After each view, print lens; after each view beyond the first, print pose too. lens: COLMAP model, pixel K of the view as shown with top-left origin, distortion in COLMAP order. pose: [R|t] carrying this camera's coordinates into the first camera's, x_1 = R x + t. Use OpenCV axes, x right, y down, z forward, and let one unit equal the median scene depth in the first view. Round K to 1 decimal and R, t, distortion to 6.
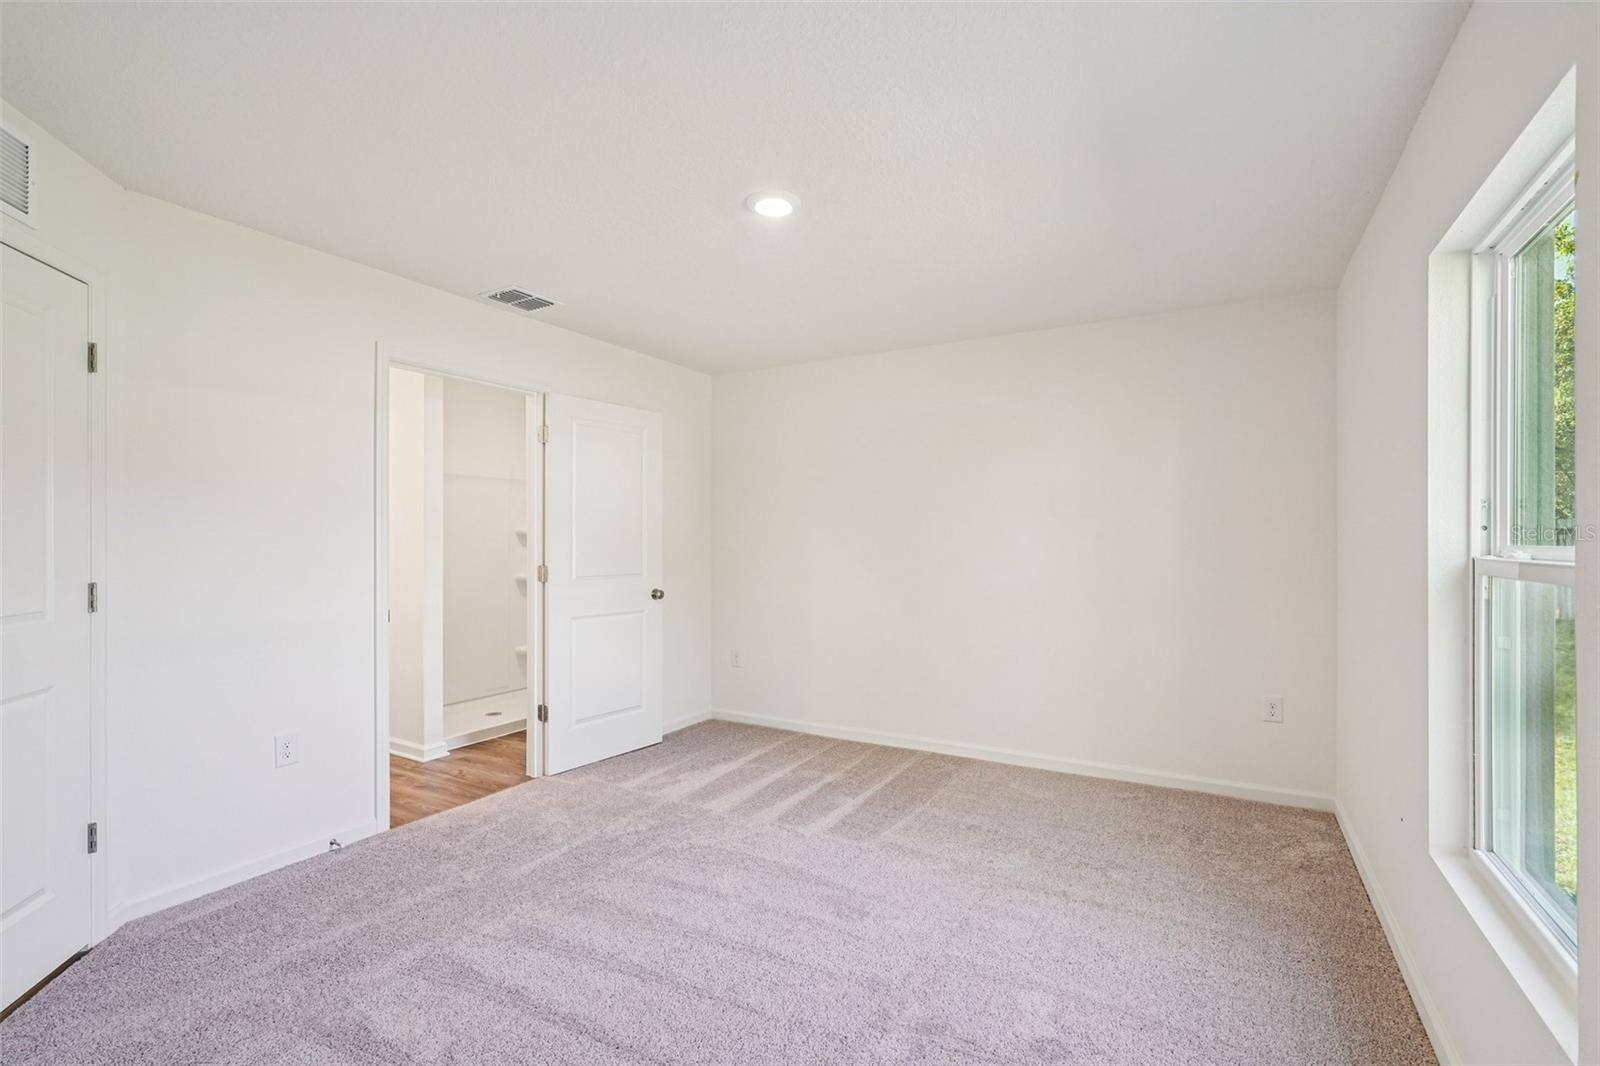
lens RADIAL K [[728.5, 0, 801.9], [0, 728.5, 540.3], [0, 0, 1]] dist [-0.003577, 0.000567]
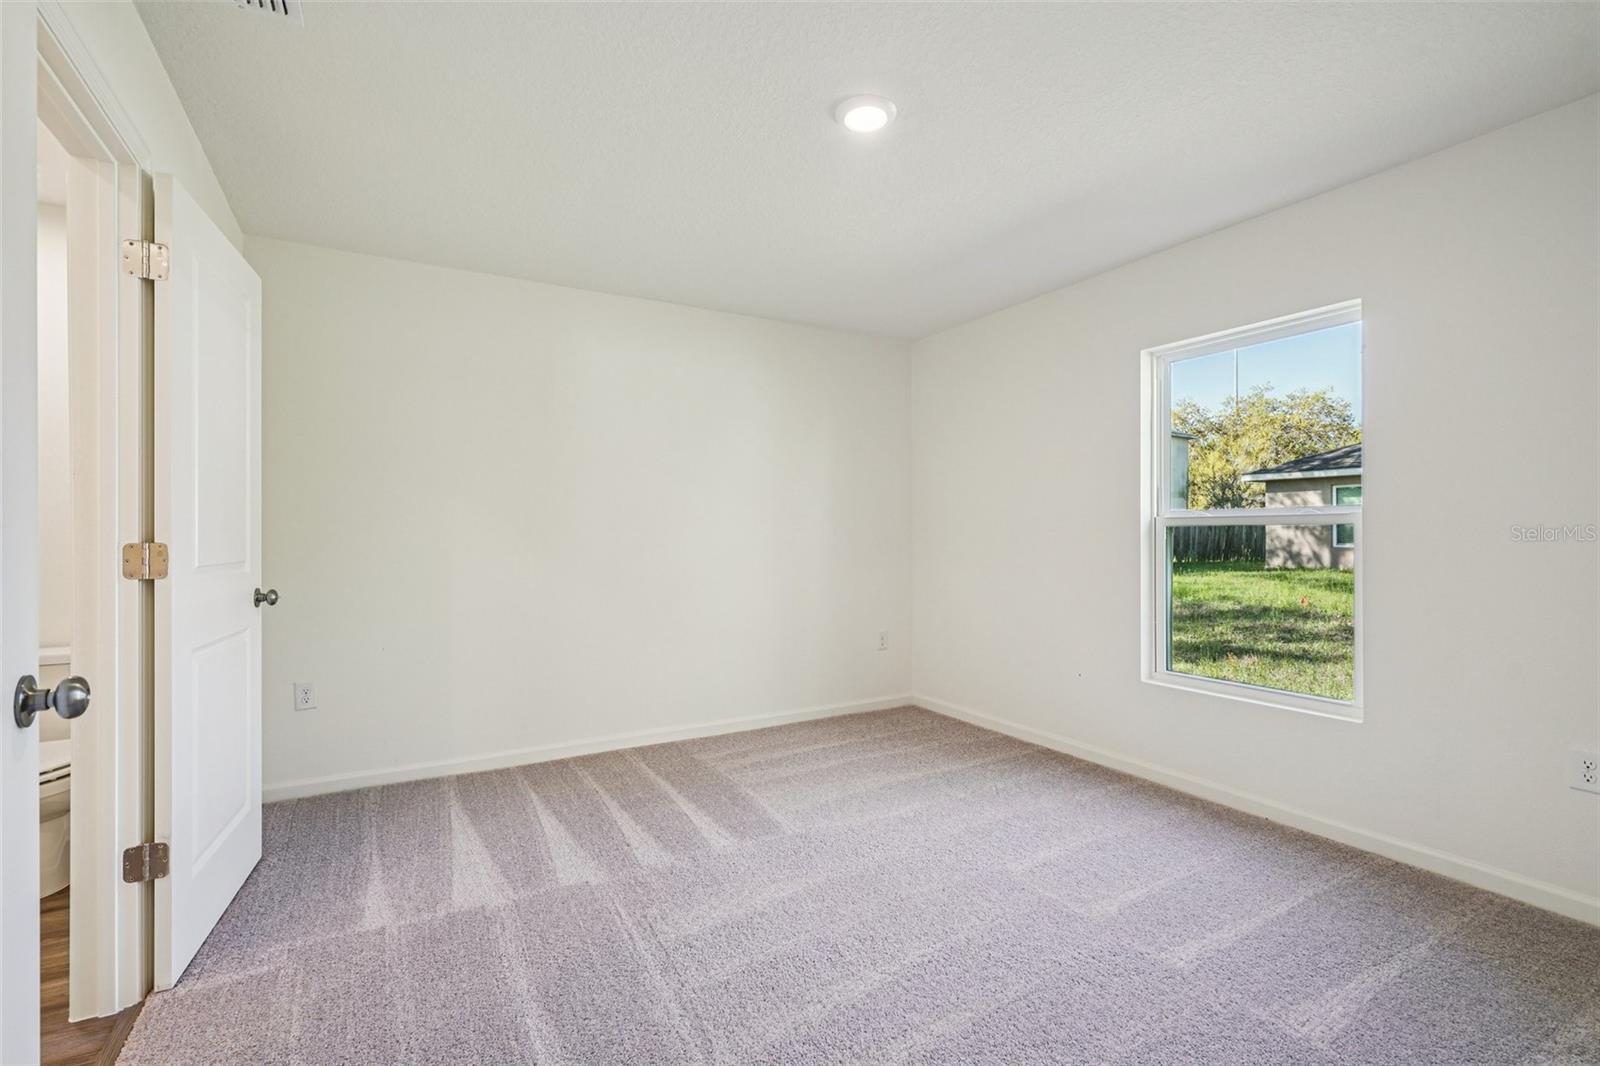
lens RADIAL K [[728.5, 0, 797.9], [0, 728.5, 527.4], [0, 0, 1]] dist [-0.003577, 0.000567]
pose [[0.503874, 0.006135, 0.863756, -0.537687], [0.003784, 0.999949, -0.009310, 0.028942], [-0.863769, 0.007960, 0.503825, 0.393158]]
